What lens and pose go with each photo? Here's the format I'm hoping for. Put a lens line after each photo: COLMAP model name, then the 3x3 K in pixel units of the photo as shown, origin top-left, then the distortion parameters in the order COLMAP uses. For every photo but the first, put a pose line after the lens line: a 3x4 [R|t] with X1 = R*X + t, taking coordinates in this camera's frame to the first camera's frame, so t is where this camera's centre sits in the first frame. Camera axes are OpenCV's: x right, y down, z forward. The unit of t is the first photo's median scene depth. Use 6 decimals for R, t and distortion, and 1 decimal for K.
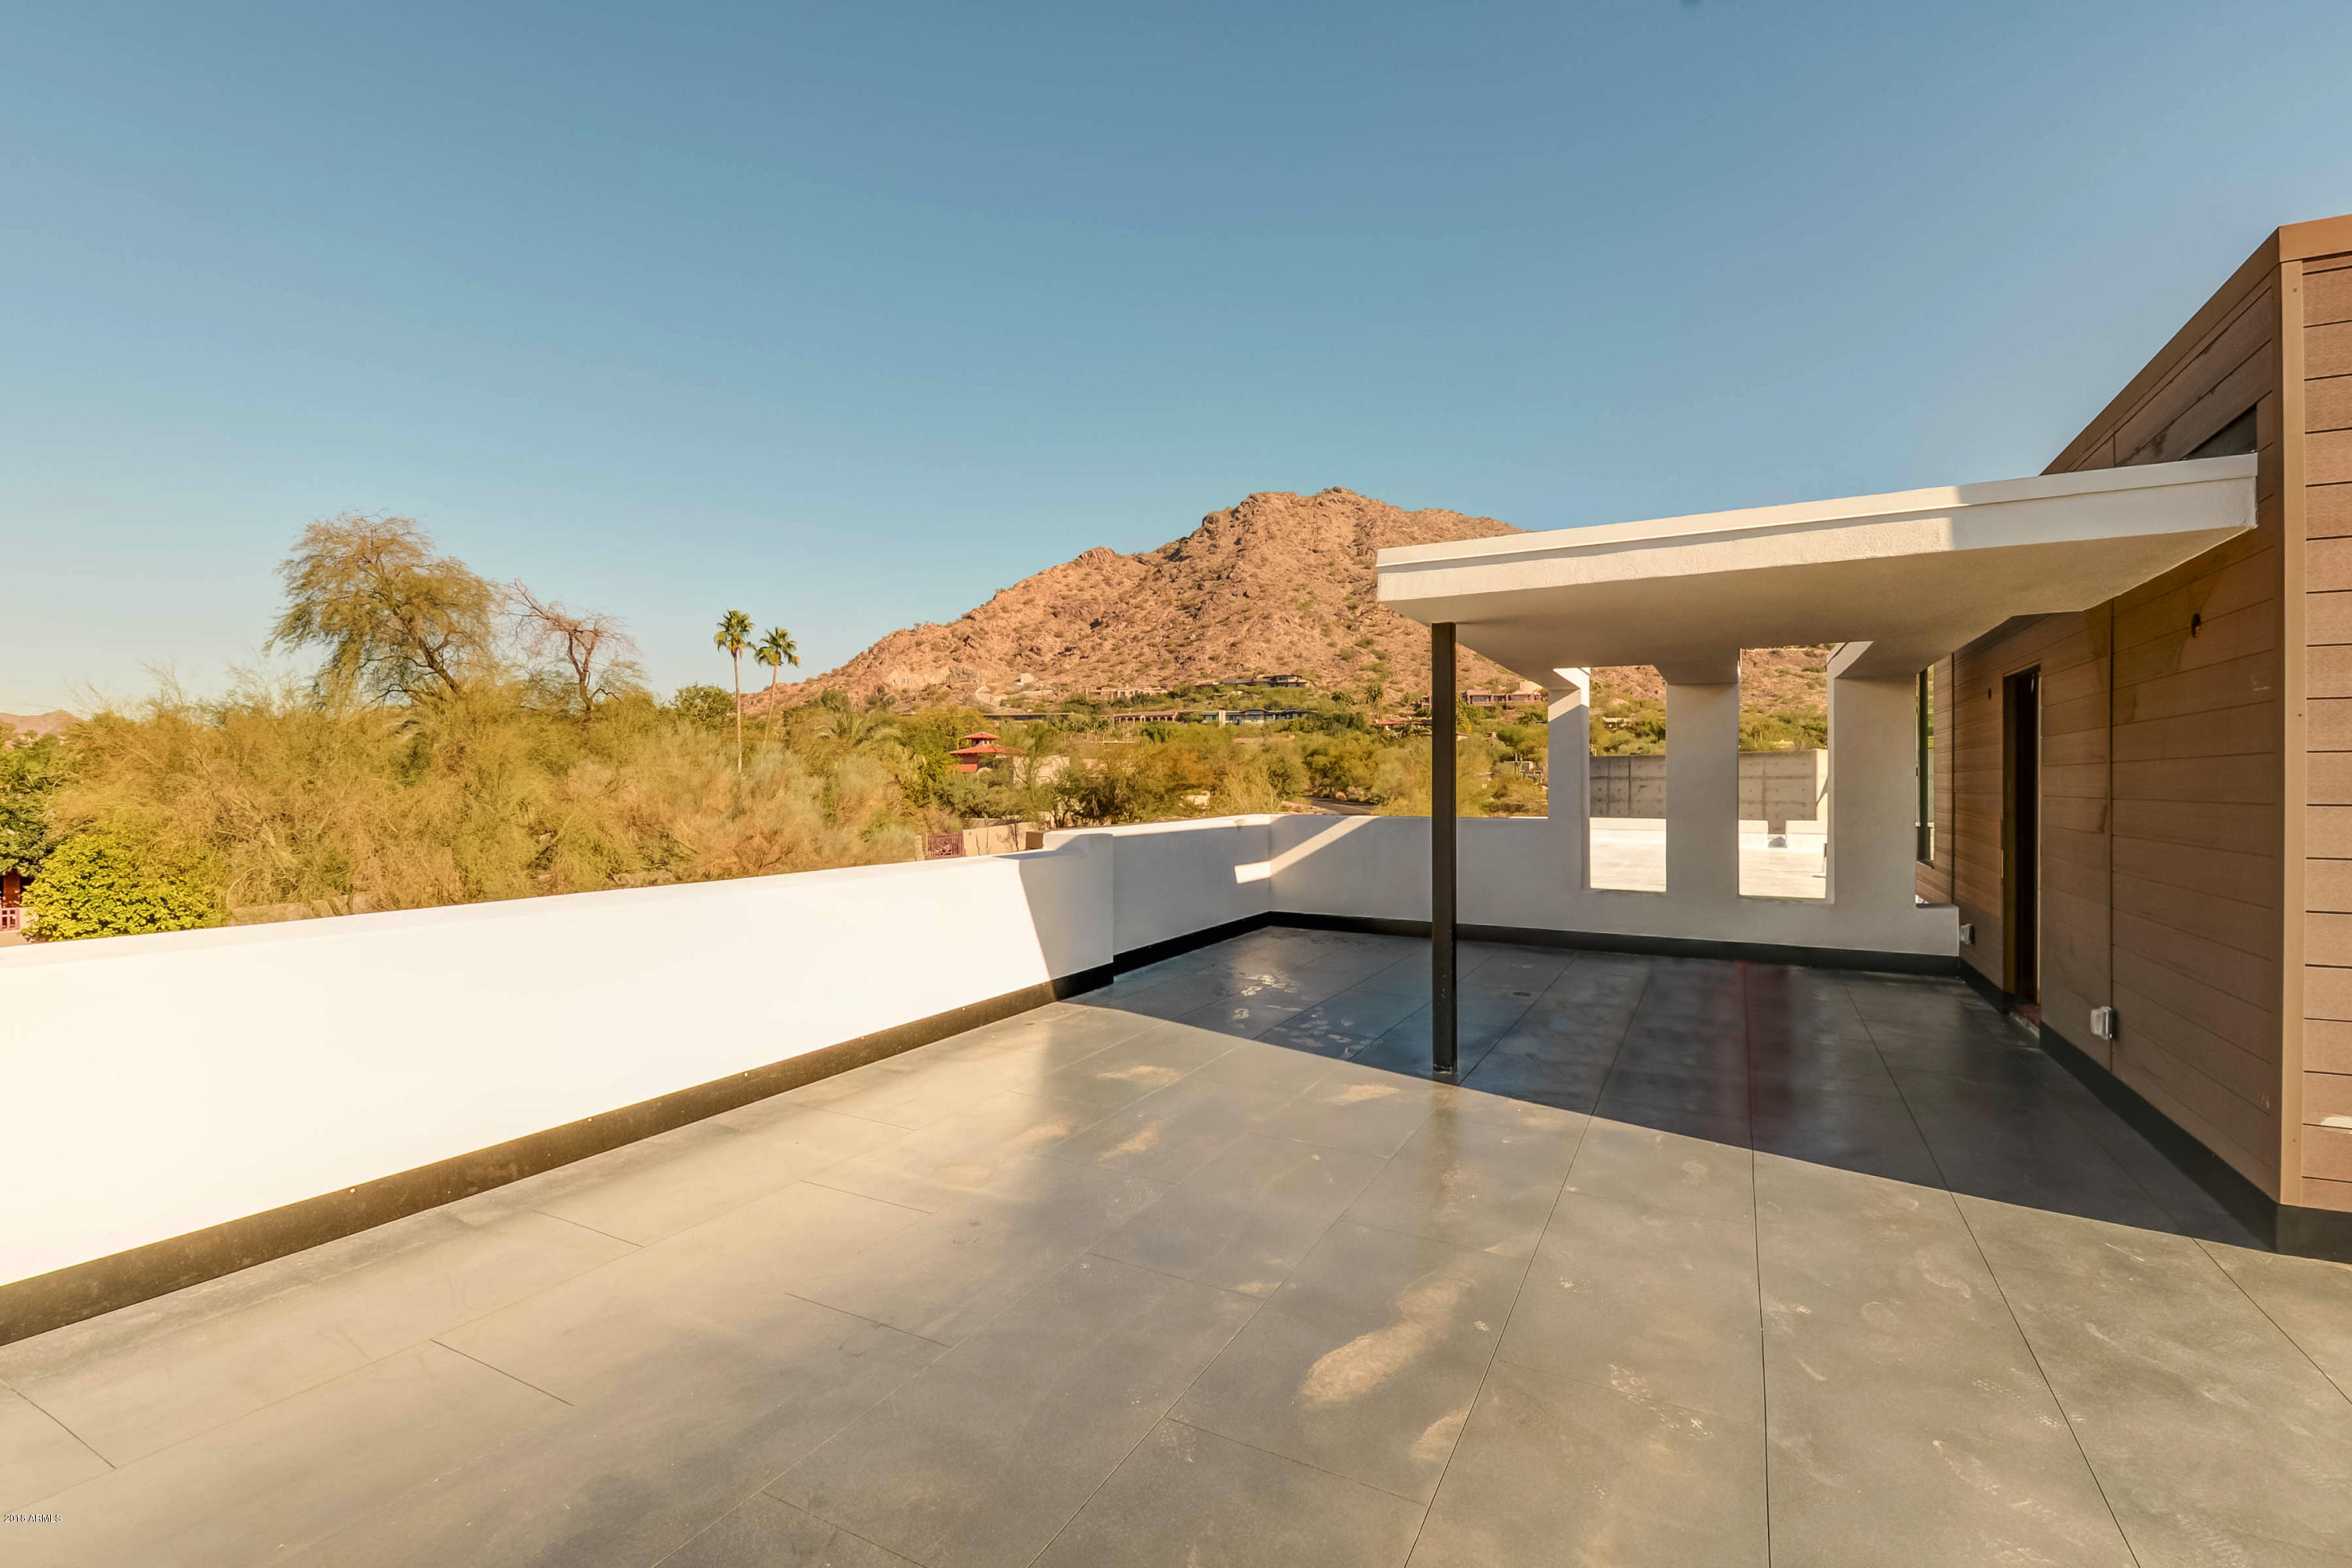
lens RADIAL K [[1049.5, 0, 1209.2], [0, 1049.5, 767.4], [0, 0, 1]] dist [0.013133, -0.005450]
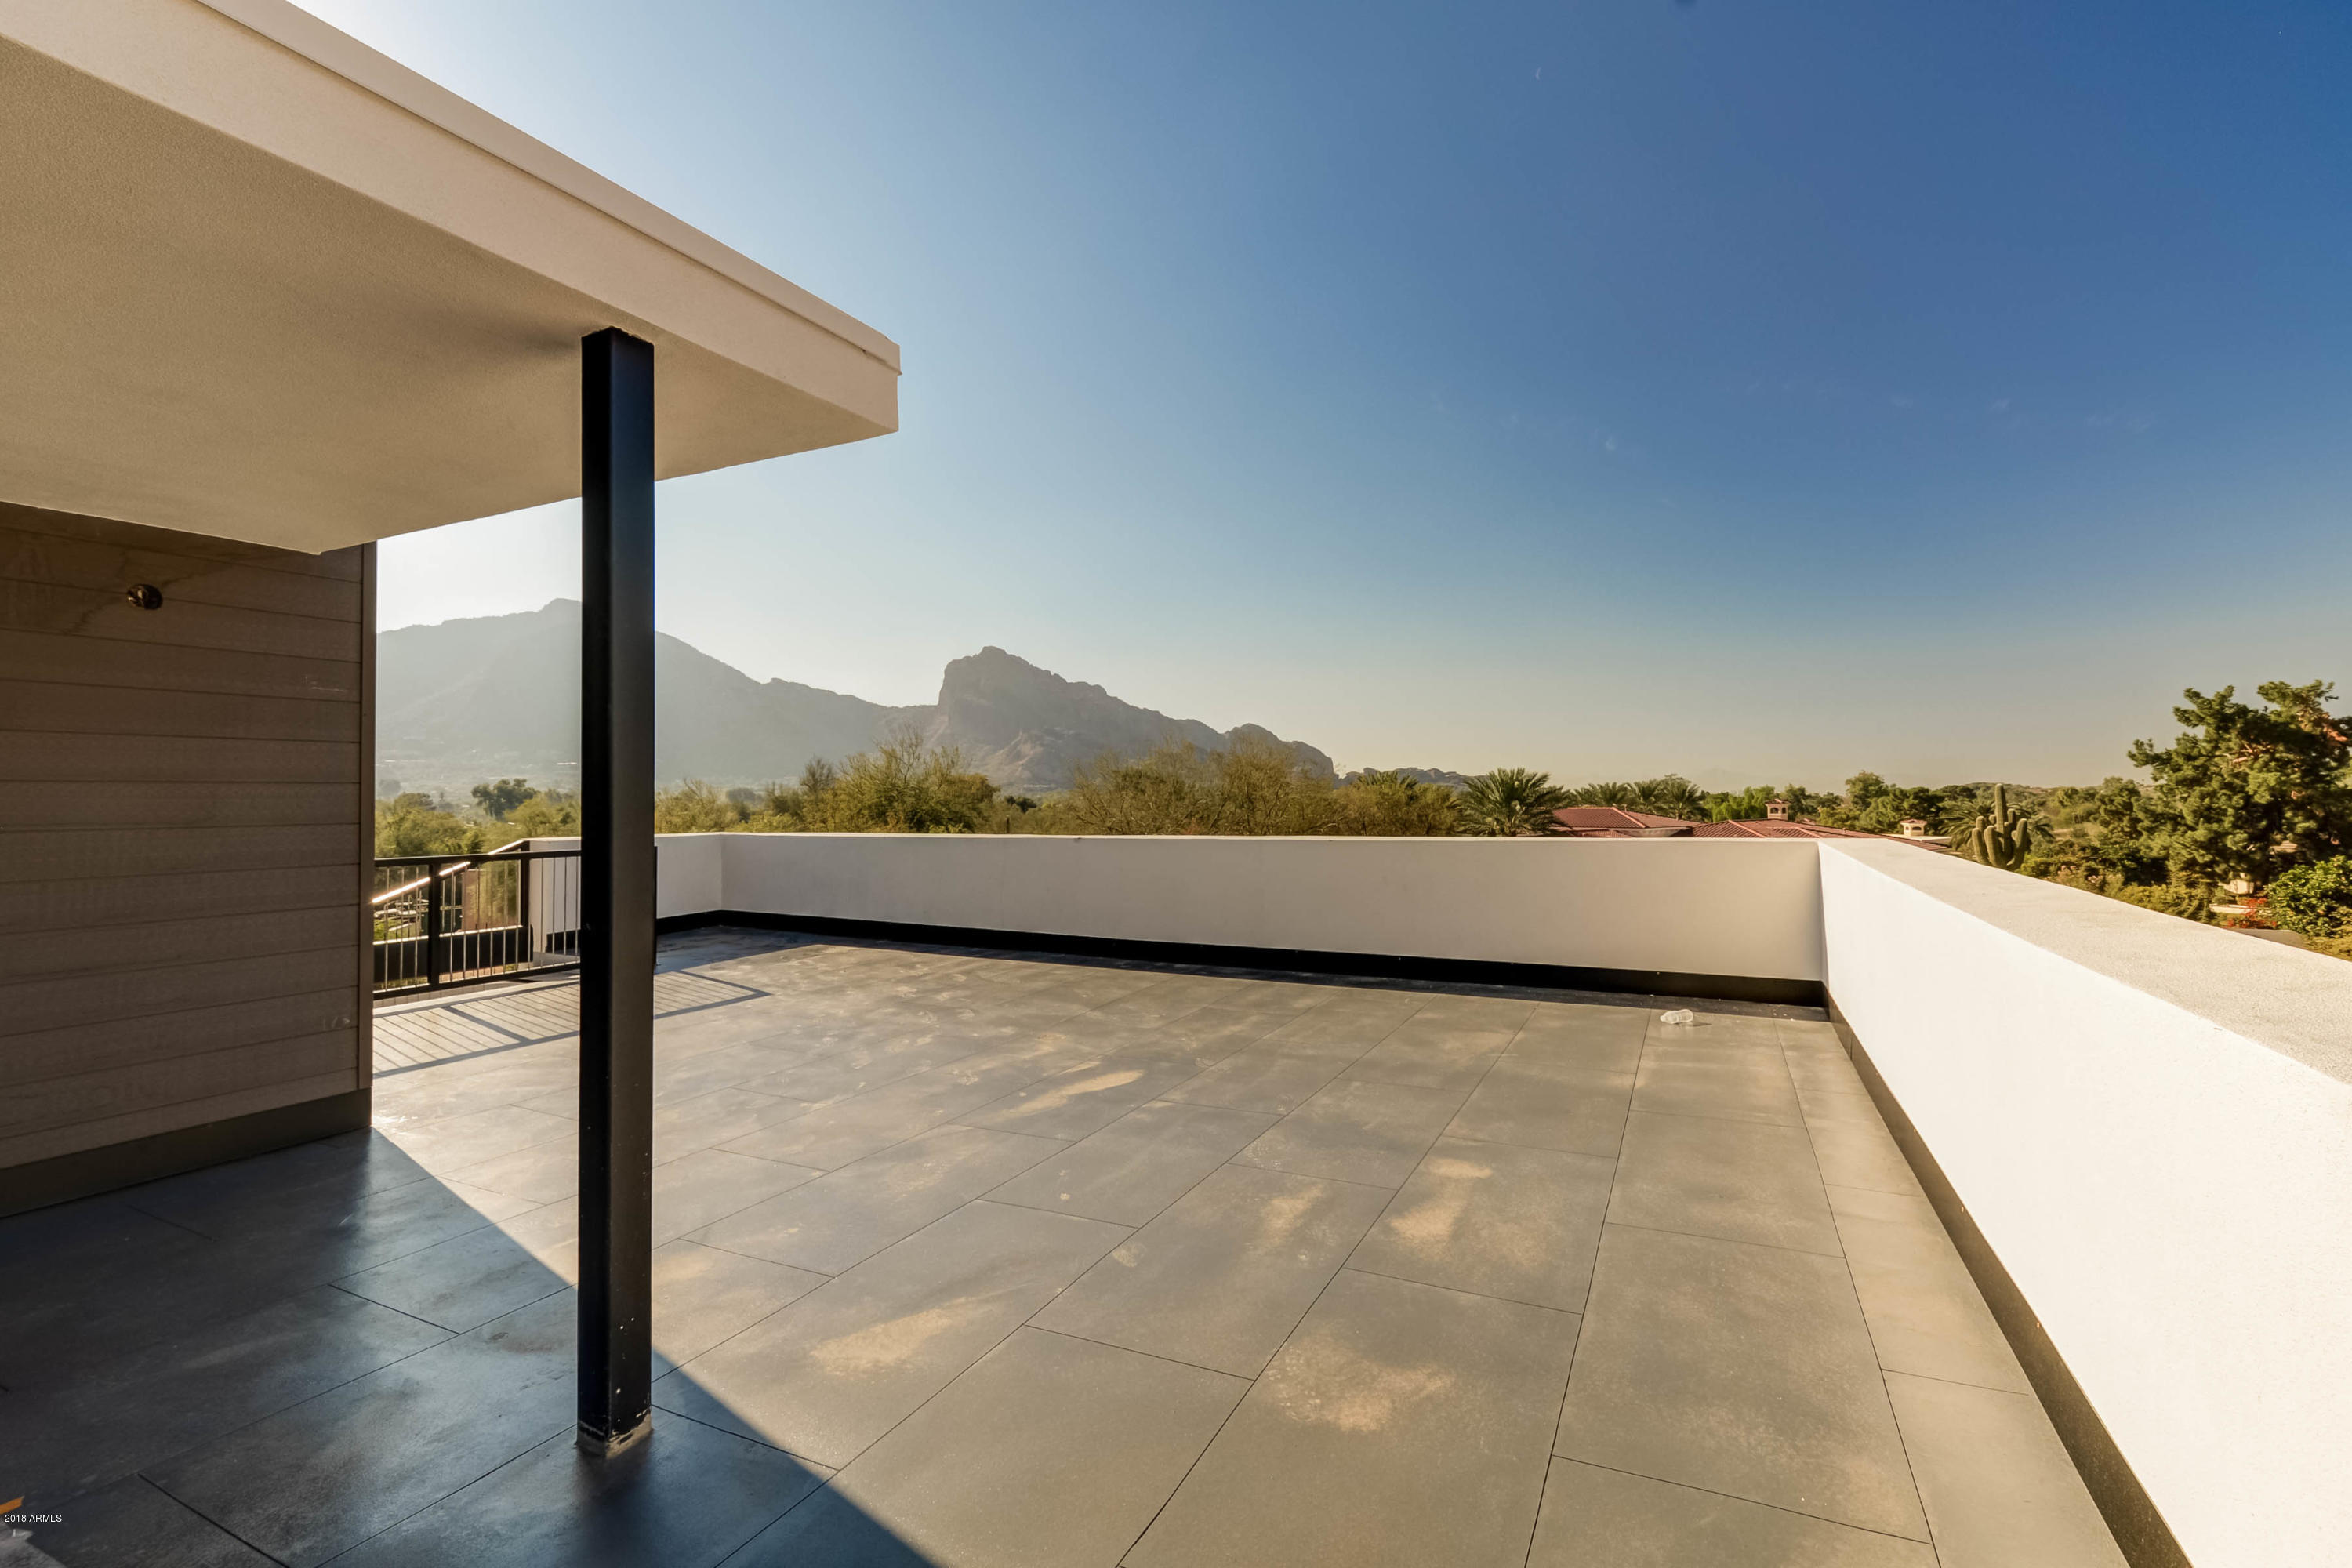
lens RADIAL K [[1049.5, 0, 1185.2], [0, 1049.5, 782.9], [0, 0, 1]] dist [0.013133, -0.005450]
pose [[-0.999893, 0.014281, -0.003259, 0.004251], [0.014363, 0.999536, -0.026861, 0.067655], [0.002874, -0.026905, -0.999634, 1.846823]]
